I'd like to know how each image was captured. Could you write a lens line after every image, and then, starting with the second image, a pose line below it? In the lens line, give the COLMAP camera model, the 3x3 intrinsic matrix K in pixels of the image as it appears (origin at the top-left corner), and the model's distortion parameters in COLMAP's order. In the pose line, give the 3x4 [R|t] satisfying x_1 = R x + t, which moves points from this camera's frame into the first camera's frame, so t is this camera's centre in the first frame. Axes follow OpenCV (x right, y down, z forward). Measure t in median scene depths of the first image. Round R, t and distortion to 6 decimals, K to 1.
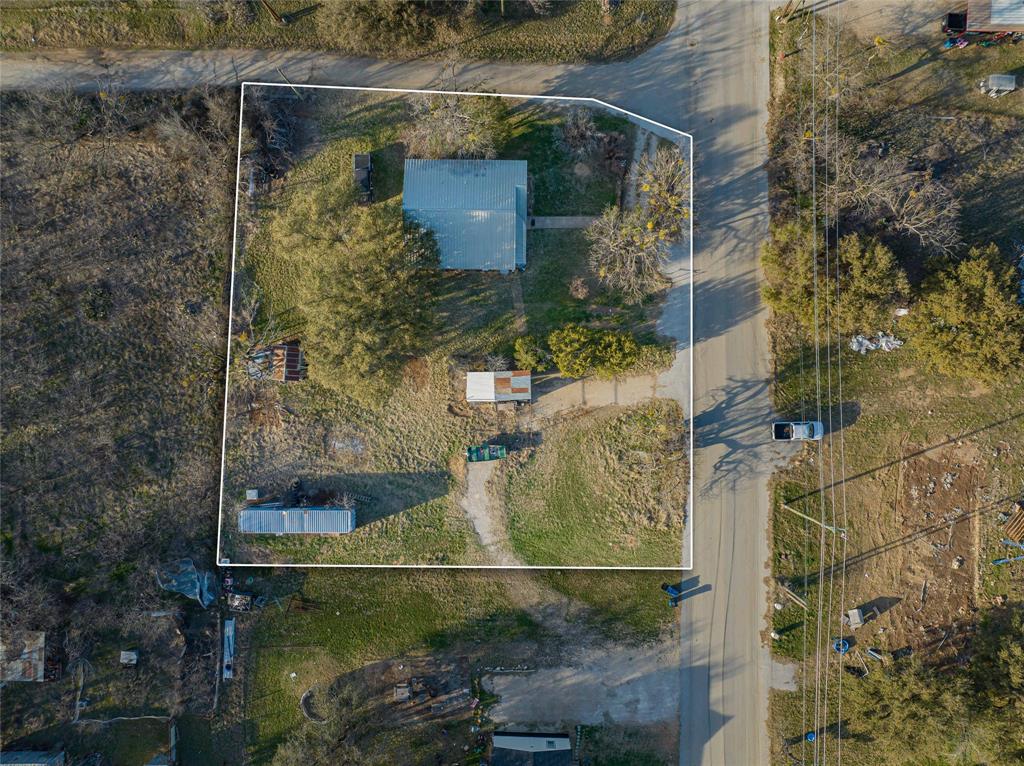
lens RADIAL K [[717.6, 0, 511.7], [0, 717.6, 384.1], [0, 0, 1]] dist [-0.026312, -0.006463]
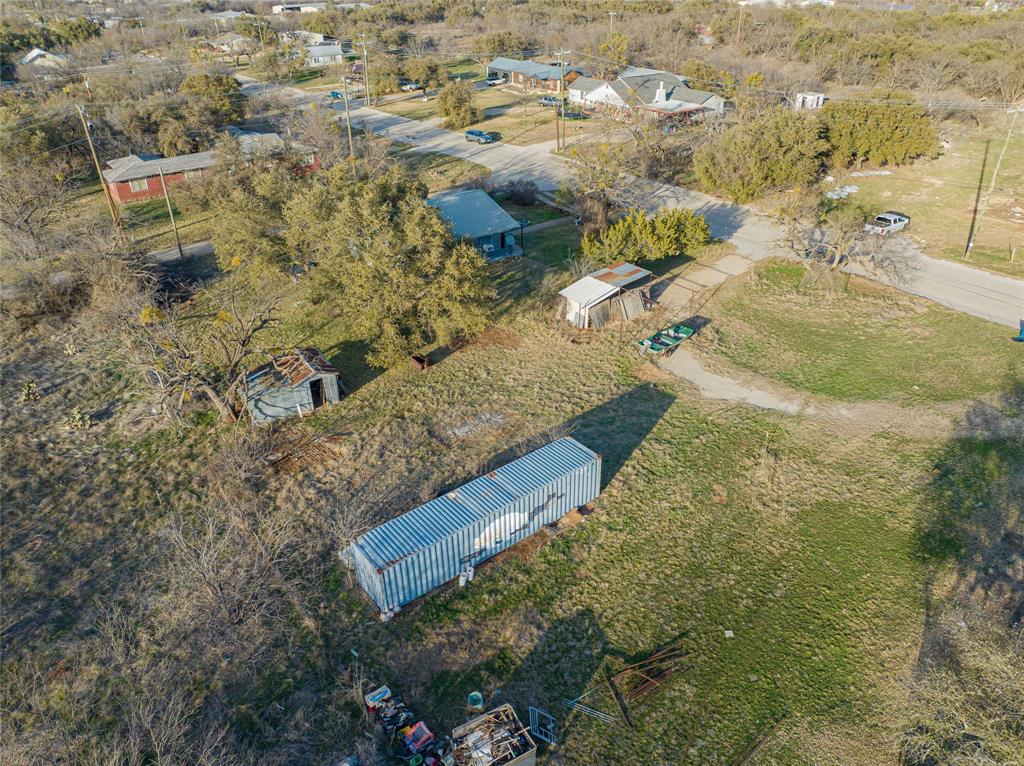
lens RADIAL K [[717.6, 0, 512.5], [0, 717.6, 383.4], [0, 0, 1]] dist [-0.026312, -0.006463]
pose [[0.787015, -0.325047, 0.524358, -0.472275], [0.616838, 0.399608, -0.678104, 0.443796], [0.010878, 0.857122, 0.514999, 0.705628]]
